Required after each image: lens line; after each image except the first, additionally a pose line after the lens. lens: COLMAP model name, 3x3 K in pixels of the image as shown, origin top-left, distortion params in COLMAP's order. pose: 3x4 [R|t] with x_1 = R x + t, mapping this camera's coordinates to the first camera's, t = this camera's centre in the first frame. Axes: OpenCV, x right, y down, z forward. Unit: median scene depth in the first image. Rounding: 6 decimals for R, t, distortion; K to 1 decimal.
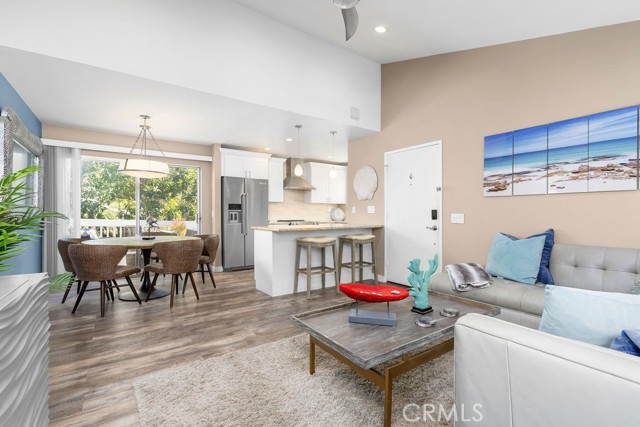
lens RADIAL K [[297.5, 0, 318.5], [0, 297.5, 212.4], [0, 0, 1]] dist [-0.011949, -0.000132]
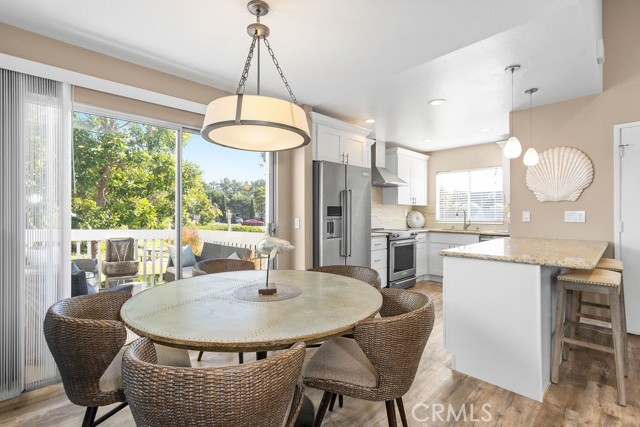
lens RADIAL K [[297.5, 0, 322.2], [0, 297.5, 214.3], [0, 0, 1]] dist [-0.011949, -0.000132]
pose [[0.989925, 0.000009, 0.141596, -0.398260], [-0.001090, 0.999971, 0.007553, -0.016035], [-0.141592, -0.007632, 0.989896, 0.398847]]
